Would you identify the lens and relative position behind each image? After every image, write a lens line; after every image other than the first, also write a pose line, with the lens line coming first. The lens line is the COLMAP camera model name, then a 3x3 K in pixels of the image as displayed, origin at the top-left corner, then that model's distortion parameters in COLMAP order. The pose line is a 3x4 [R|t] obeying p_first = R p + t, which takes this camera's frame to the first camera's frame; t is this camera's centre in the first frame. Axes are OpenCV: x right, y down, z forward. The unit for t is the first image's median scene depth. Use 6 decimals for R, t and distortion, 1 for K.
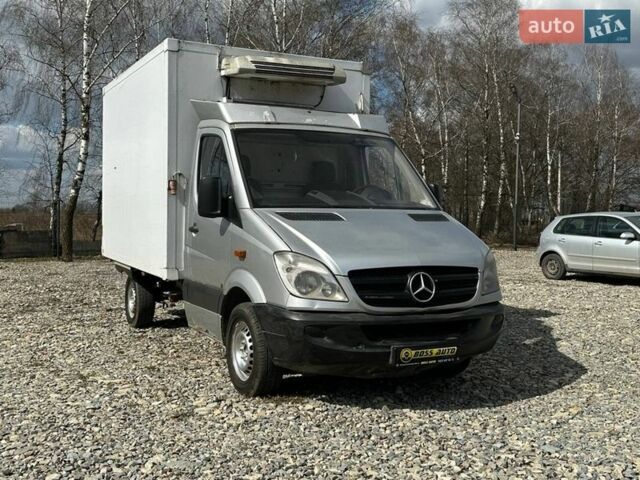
lens RADIAL K [[700.2, 0, 318.6], [0, 700.2, 215.6], [0, 0, 1]] dist [0.127032, 0.004335]
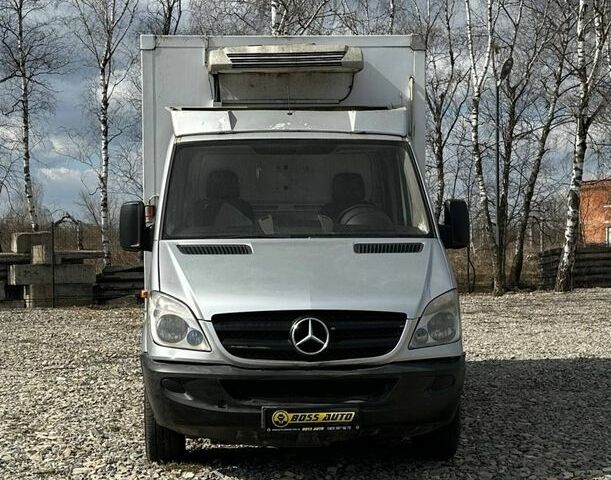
lens RADIAL K [[1099.0, 0, 305.5], [0, 1099.0, 240.0], [0, 0, 1]] dist [0.128323, -0.090380]
pose [[0.917243, -0.016800, -0.397975, 0.630963], [0.017861, 0.999840, -0.001043, -0.006800], [0.397928, -0.006151, 0.917396, -0.152550]]
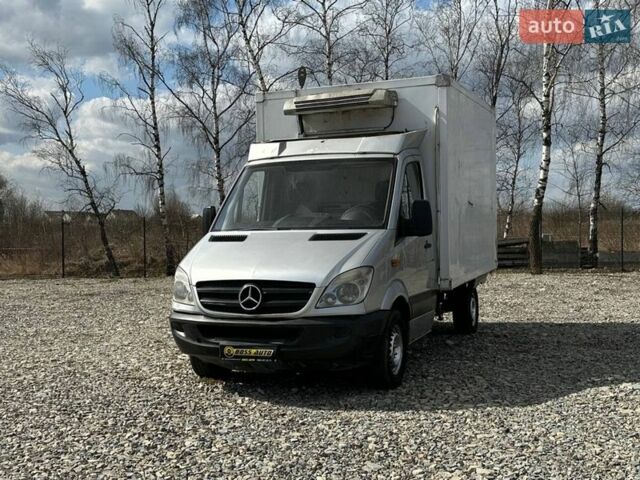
lens RADIAL K [[820.6, 0, 320.0], [0, 820.6, 240.0], [0, 0, 1]] dist [0.141668, -0.007107]
pose [[0.660585, -0.010304, -0.750680, 1.244988], [0.028187, 0.999541, 0.011085, -0.007505], [0.750222, -0.028482, 0.660572, 0.167482]]
